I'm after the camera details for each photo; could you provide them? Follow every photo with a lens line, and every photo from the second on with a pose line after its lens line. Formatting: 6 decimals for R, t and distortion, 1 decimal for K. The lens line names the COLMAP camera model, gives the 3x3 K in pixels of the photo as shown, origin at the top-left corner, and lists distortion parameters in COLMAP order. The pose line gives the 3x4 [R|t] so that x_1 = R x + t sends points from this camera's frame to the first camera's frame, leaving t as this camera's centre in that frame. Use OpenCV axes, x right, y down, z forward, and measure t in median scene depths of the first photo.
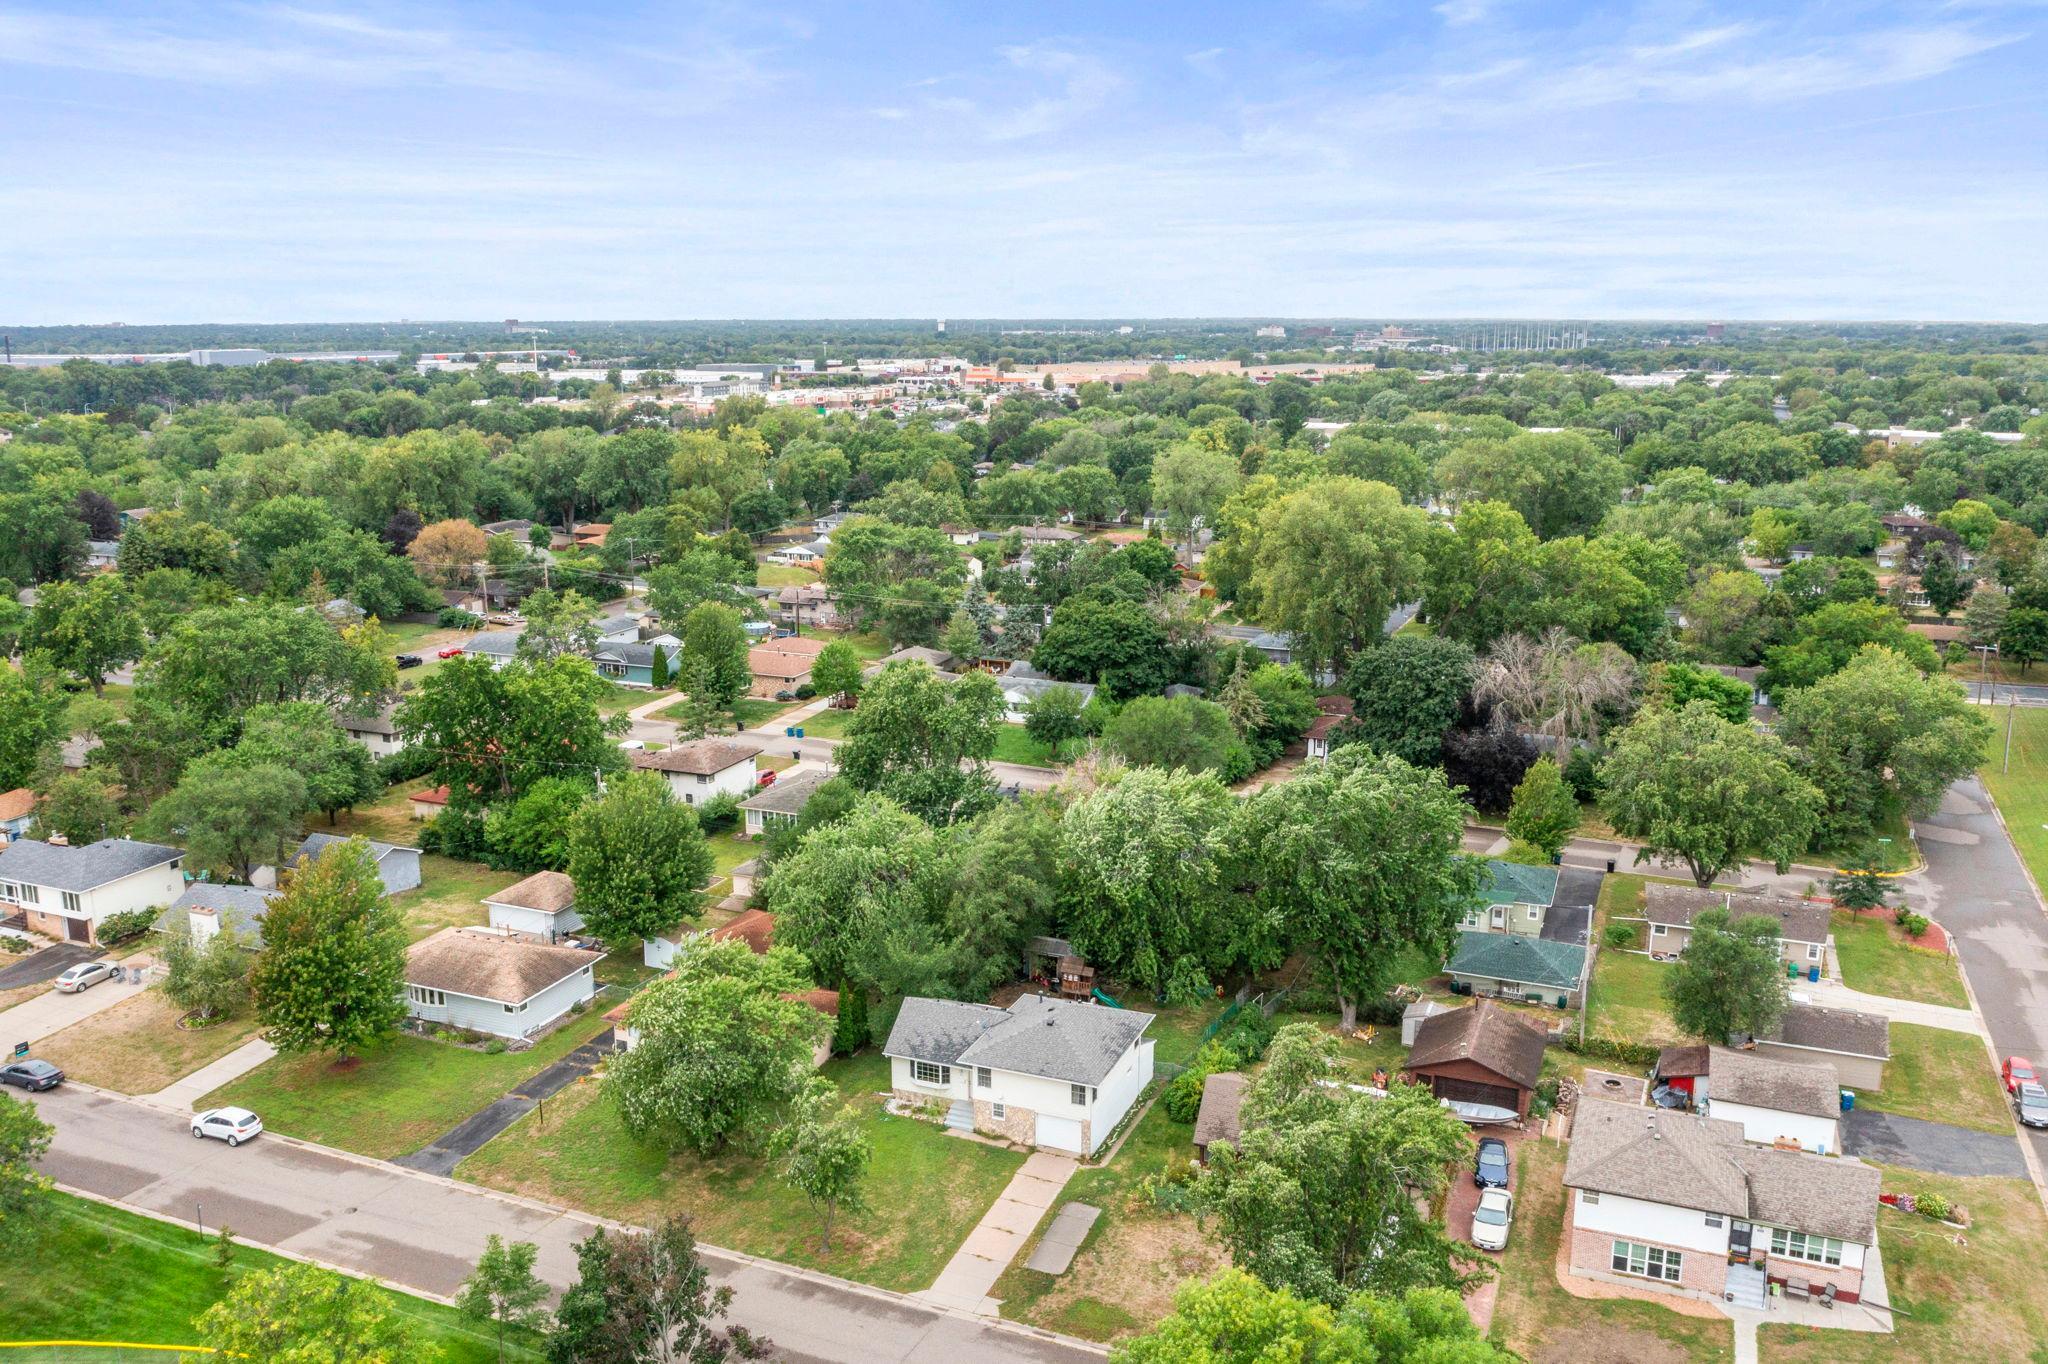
lens RADIAL K [[1634.2, 0, 1018.2], [0, 1634.2, 680.6], [0, 0, 1]] dist [-0.016275, -0.004702]
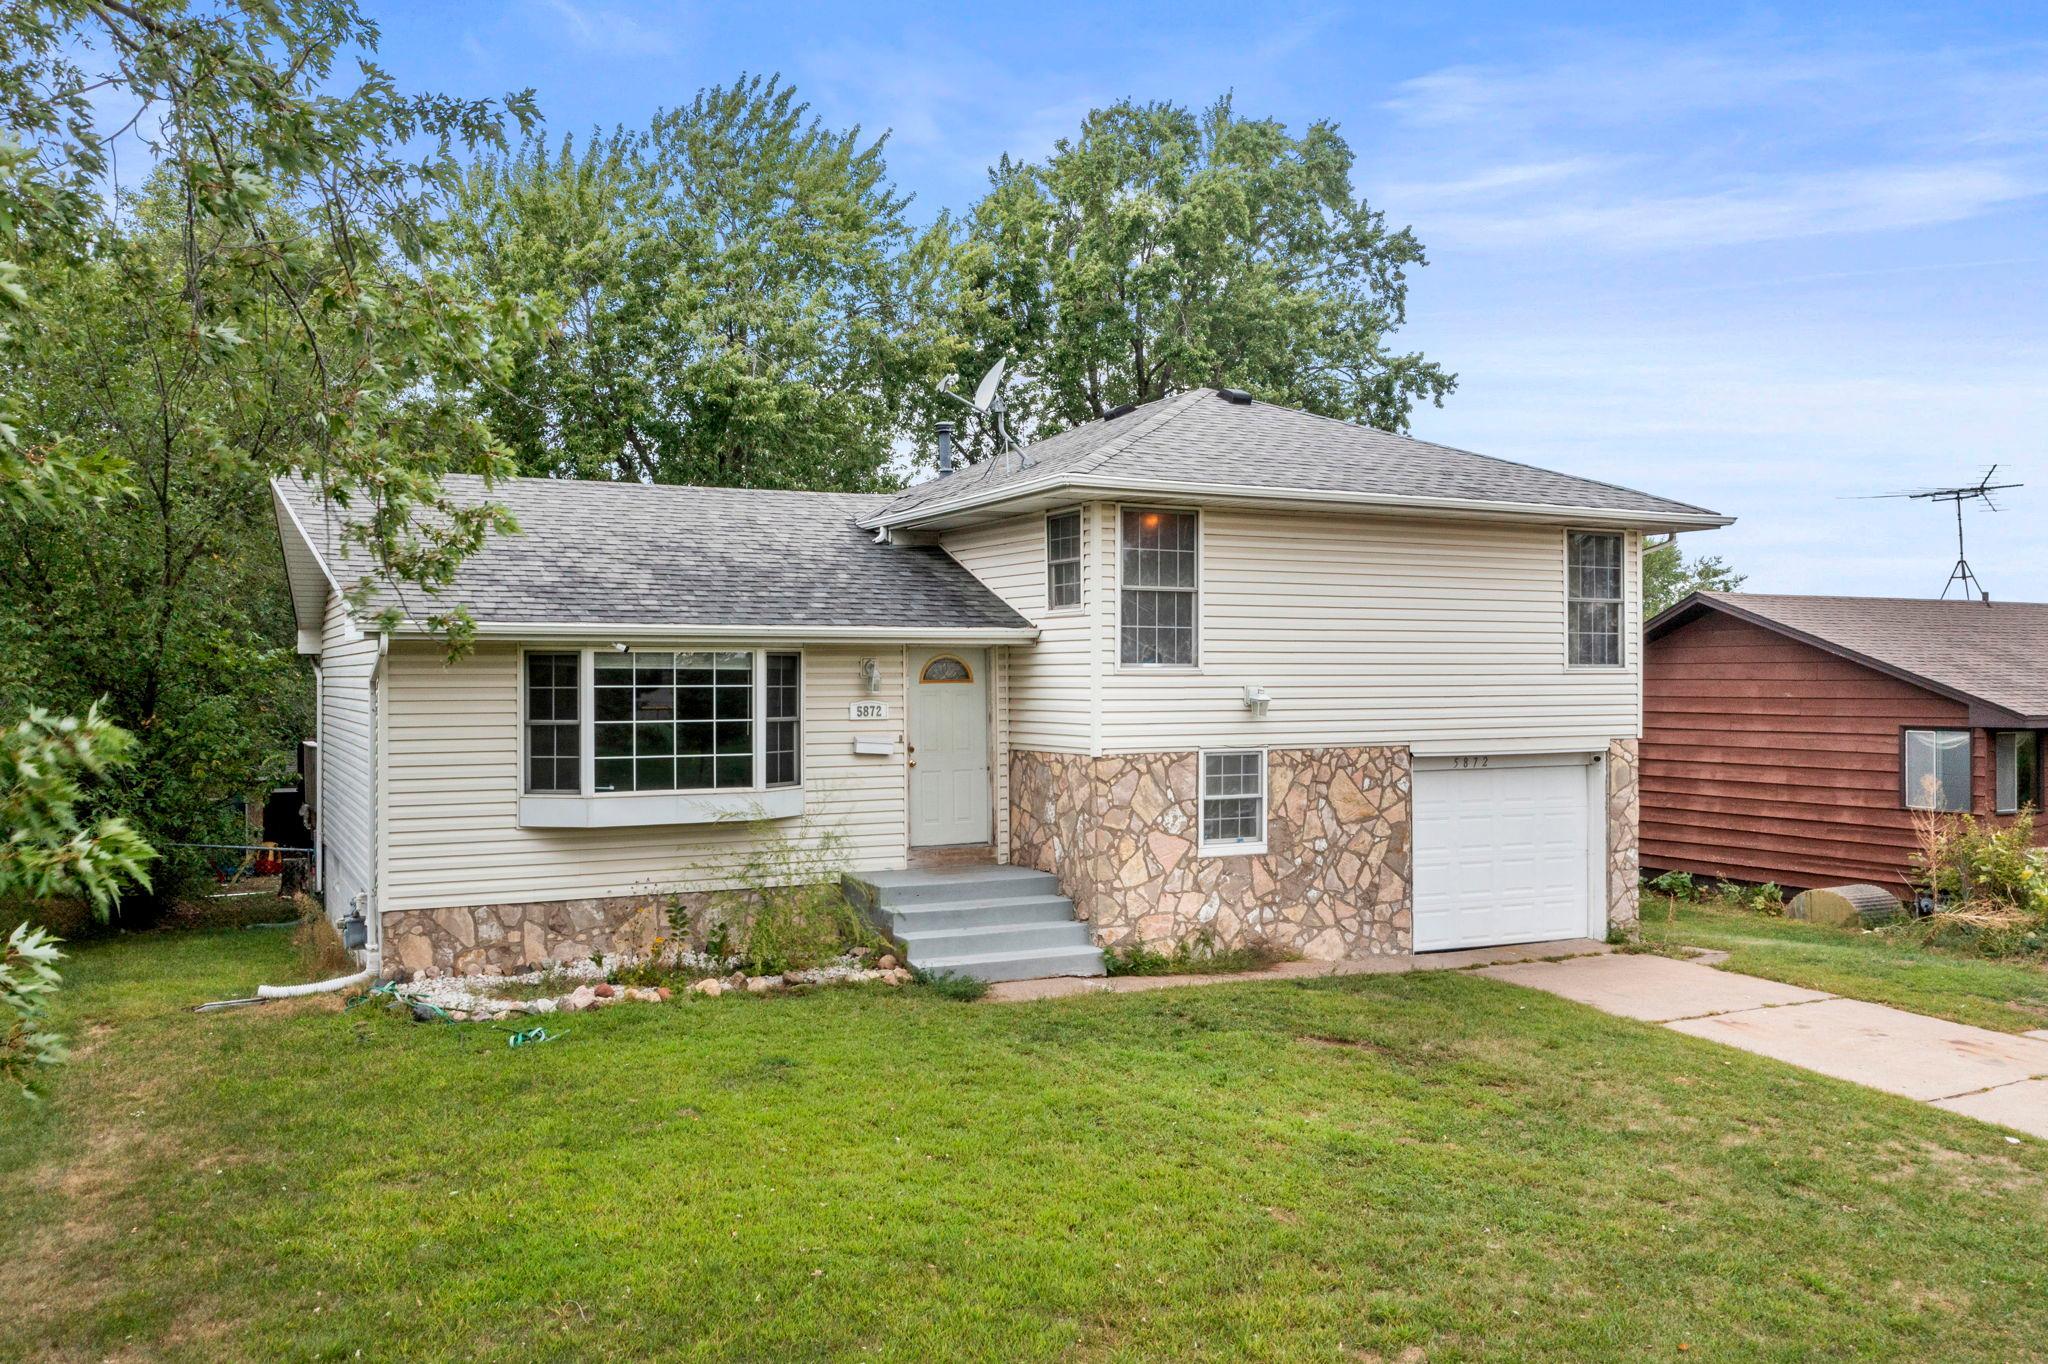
lens RADIAL K [[1634.2, 0, 1018.2], [0, 1634.2, 680.6], [0, 0, 1]] dist [-0.016275, -0.004702]
pose [[0.657776, -0.004307, 0.753202, -0.131711], [0.164793, 0.976580, -0.138331, 0.228781], [-0.734966, 0.215114, 0.643080, 0.761472]]
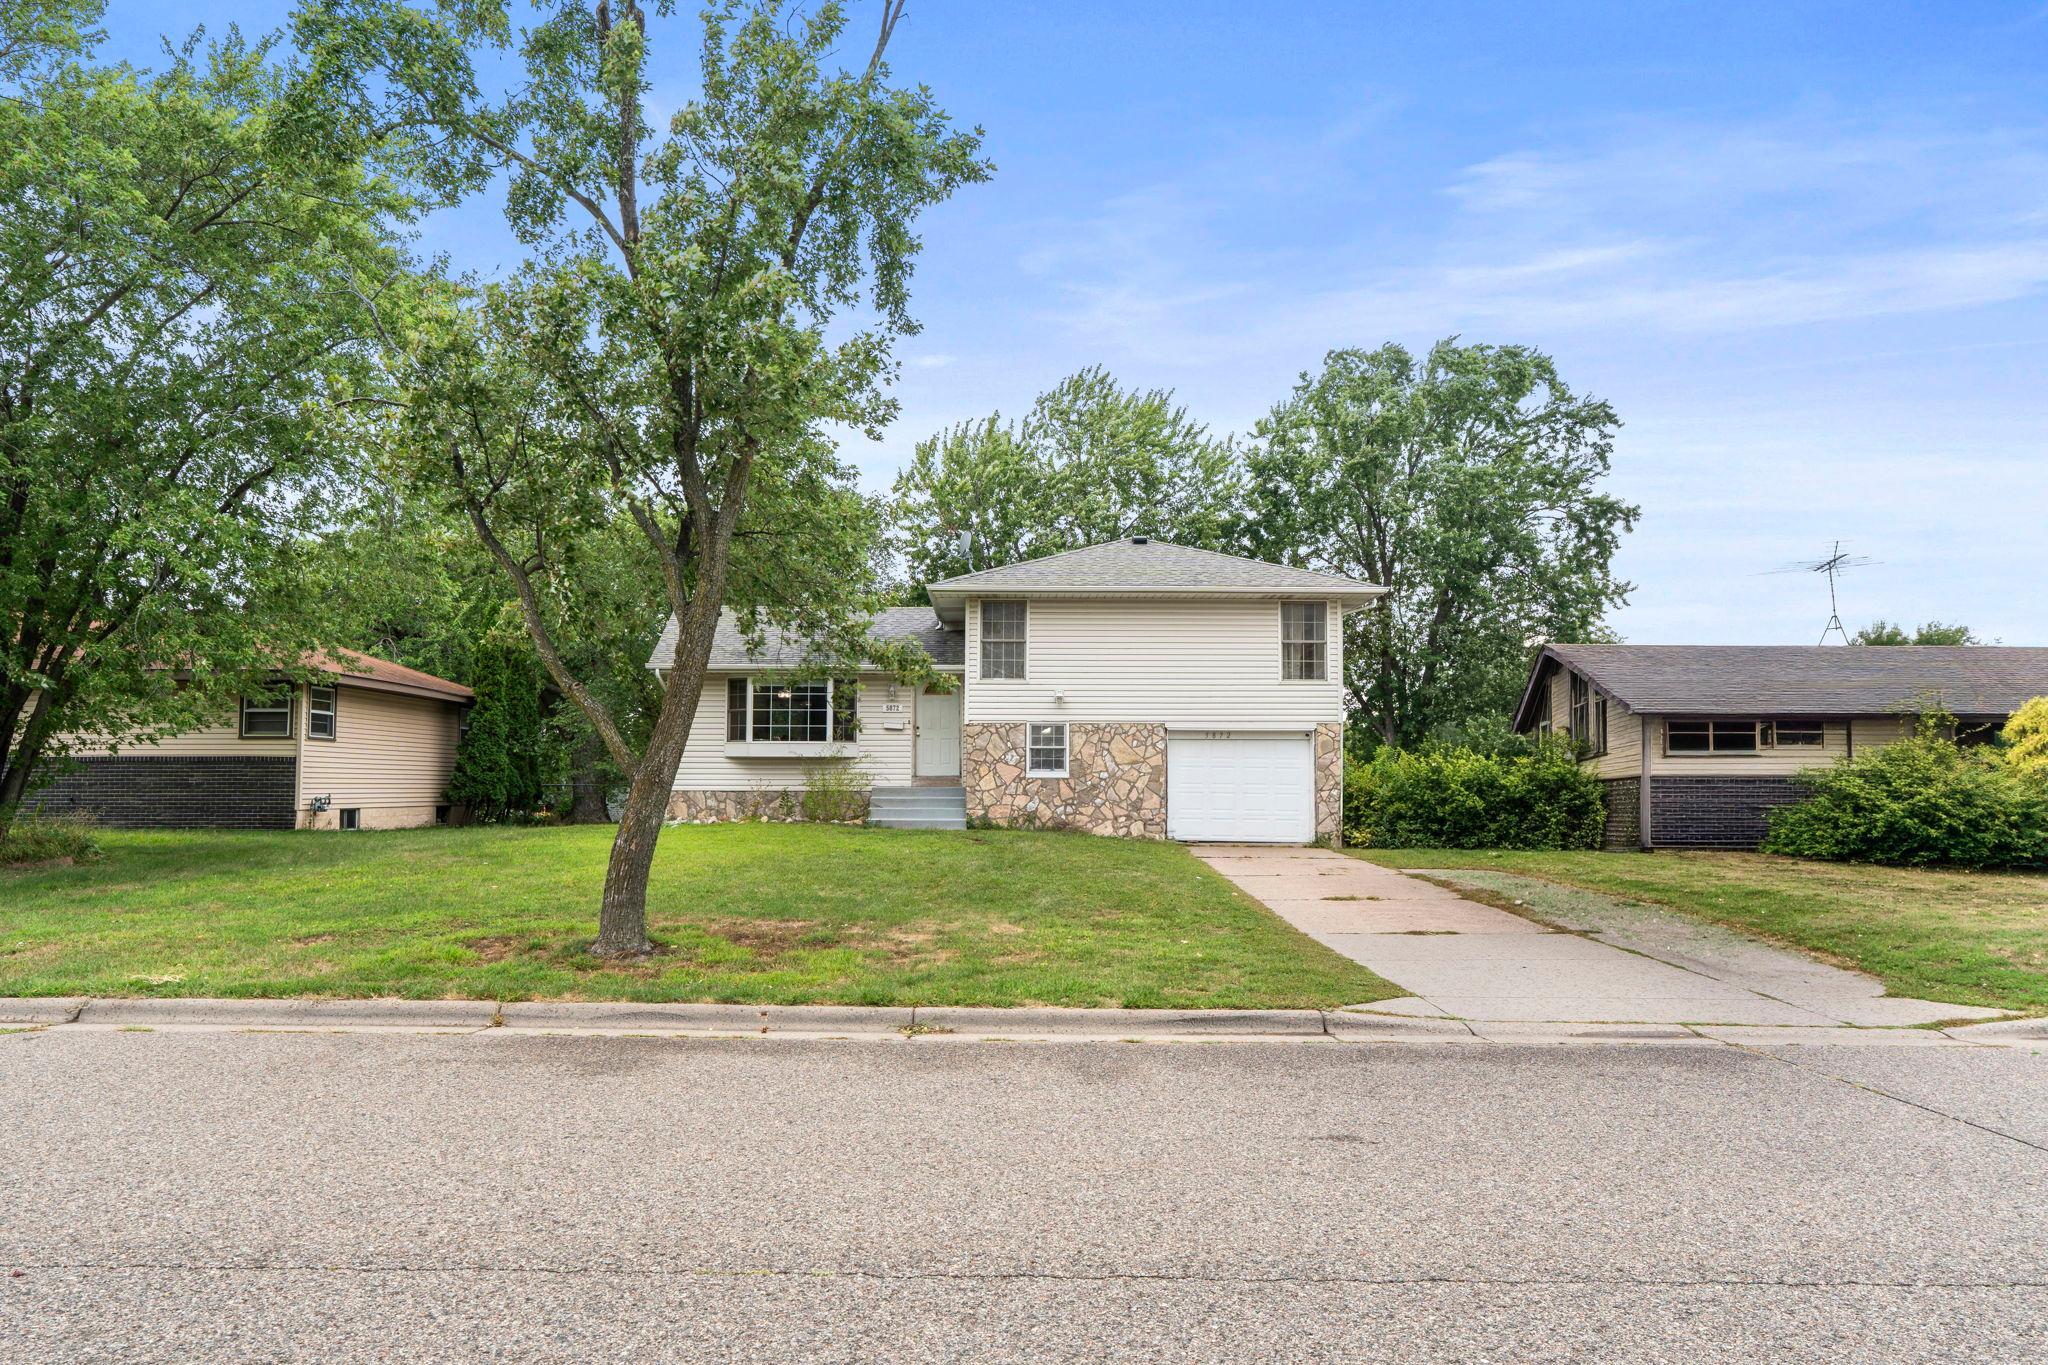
lens RADIAL K [[1272.0, 0, 1018.5], [0, 1272.0, 722.8], [0, 0, 1]] dist [-0.003714, -0.000164]
pose [[0.923171, 0.021420, 0.383792, -0.098349], [0.080307, 0.965665, -0.247065, 0.271190], [-0.375907, 0.258905, 0.889754, 0.650313]]
